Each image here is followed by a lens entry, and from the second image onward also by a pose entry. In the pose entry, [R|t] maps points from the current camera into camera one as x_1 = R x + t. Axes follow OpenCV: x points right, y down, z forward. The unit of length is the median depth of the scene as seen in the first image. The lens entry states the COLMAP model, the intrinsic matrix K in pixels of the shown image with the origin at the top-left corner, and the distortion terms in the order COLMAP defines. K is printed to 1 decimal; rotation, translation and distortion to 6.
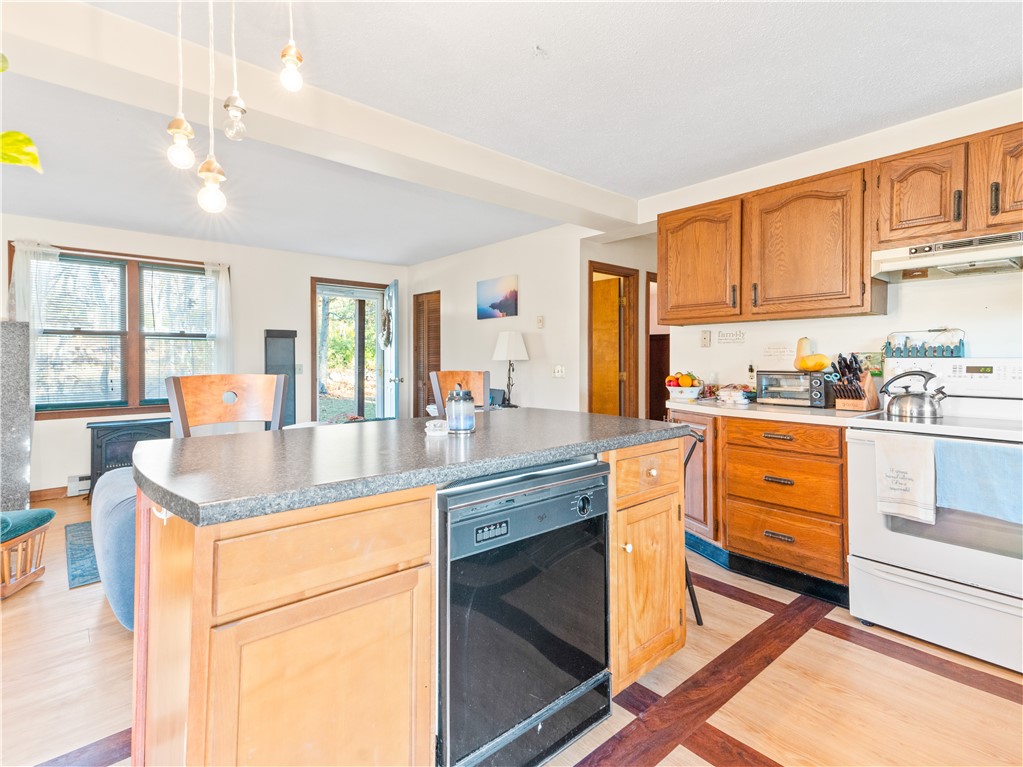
lens RADIAL K [[508.0, 0, 503.5], [0, 508.0, 359.6], [0, 0, 1]] dist [0.042562, -0.001637]
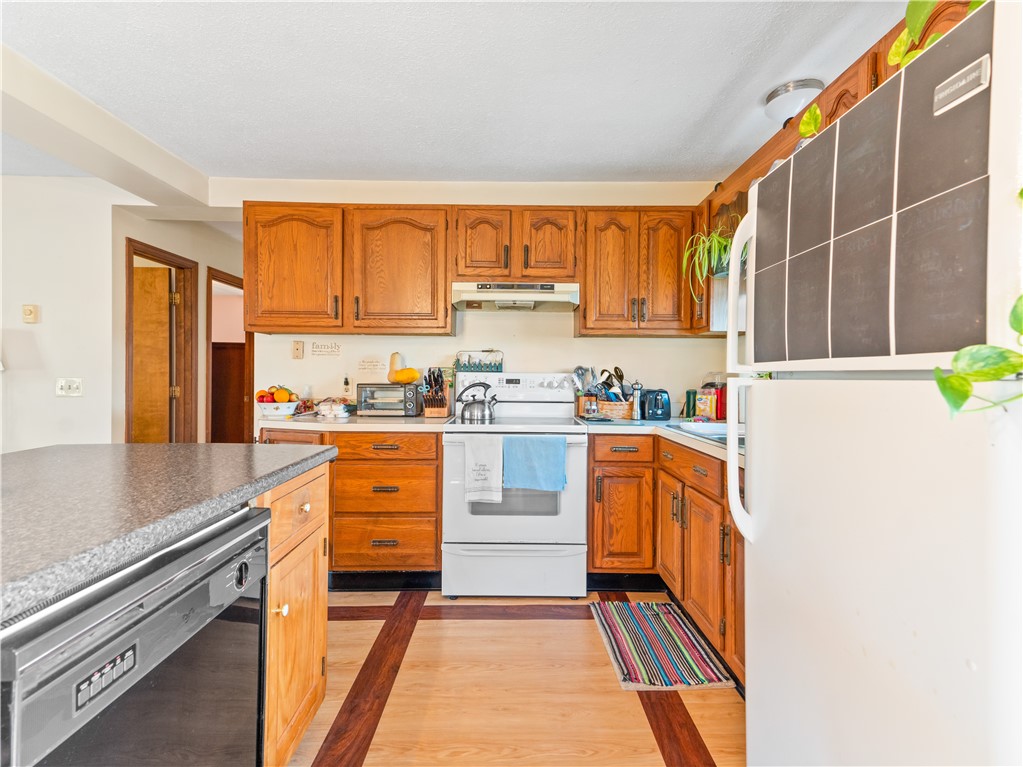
lens RADIAL K [[508.0, 0, 510.6], [0, 508.0, 378.2], [0, 0, 1]] dist [0.042562, -0.001637]
pose [[0.648422, -0.000921, 0.761280, -0.087739], [-0.007796, 0.999939, 0.007851, 0.000555], [-0.761241, -0.011026, 0.648375, 0.143933]]
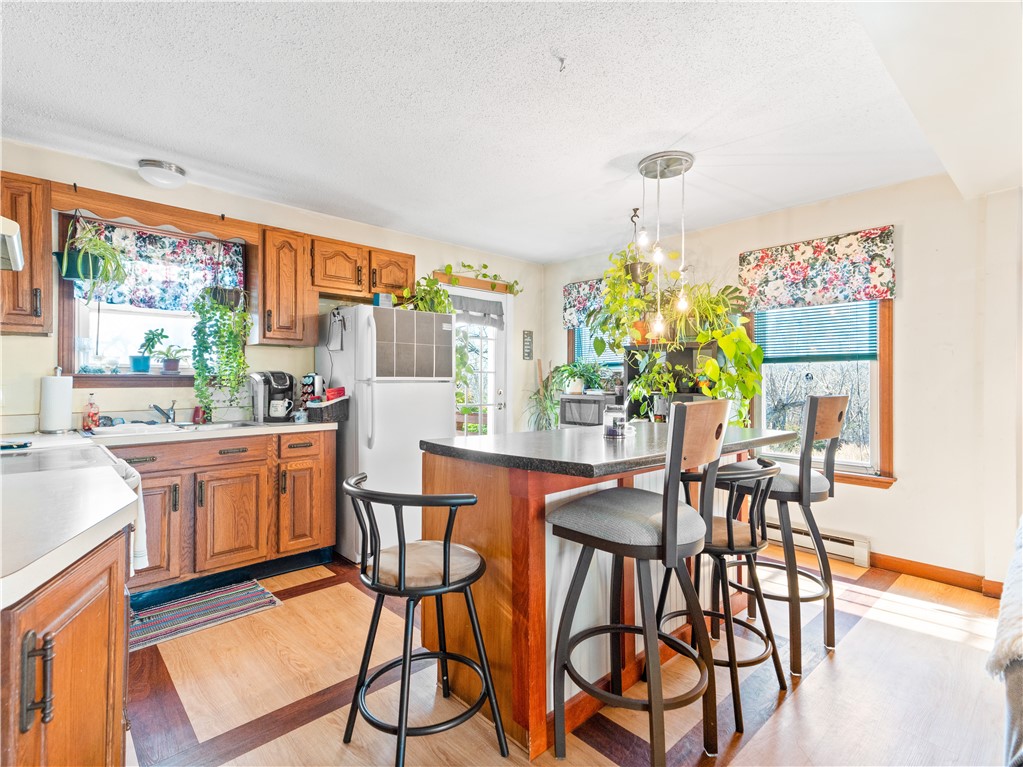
lens RADIAL K [[508.0, 0, 514.9], [0, 508.0, 381.9], [0, 0, 1]] dist [0.042562, -0.001637]
pose [[-0.998882, -0.005665, -0.046933, 0.157701], [-0.005539, 0.999981, -0.002832, 0.000973], [0.046948, -0.002569, -0.998894, 1.545891]]
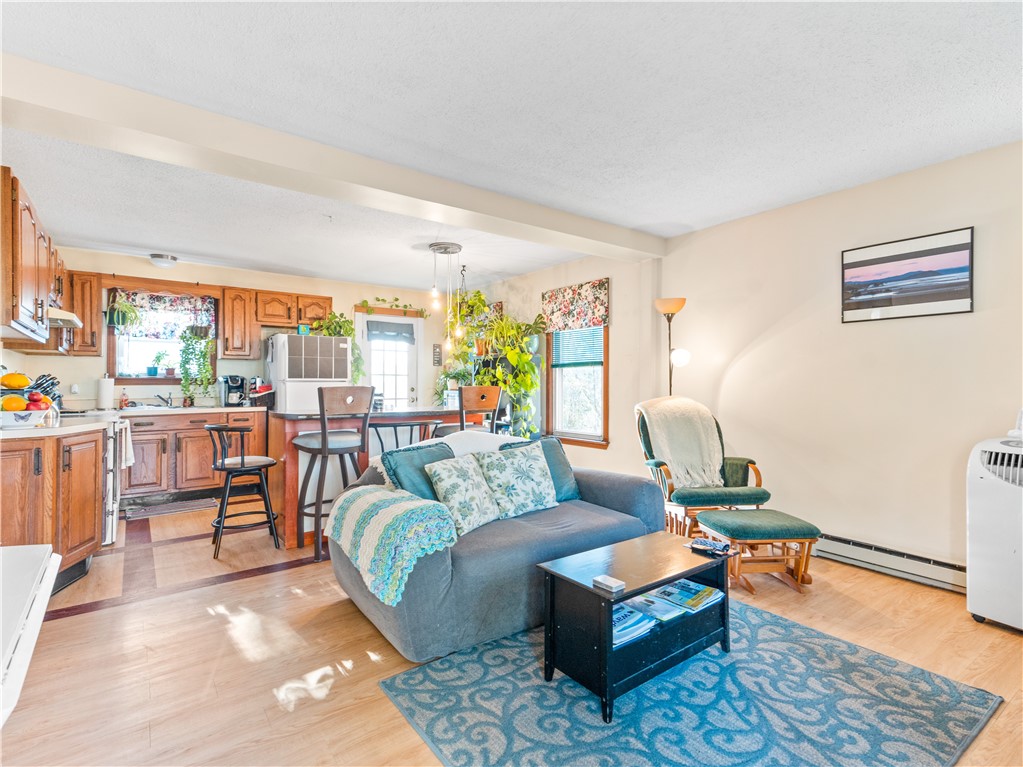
lens RADIAL K [[508.0, 0, 507.2], [0, 508.0, 384.4], [0, 0, 1]] dist [0.042562, -0.001637]
pose [[-0.997699, -0.001386, 0.067784, -0.534713], [-0.001636, 0.999992, -0.003630, 0.016533], [-0.067779, -0.003732, -0.997693, 2.217941]]
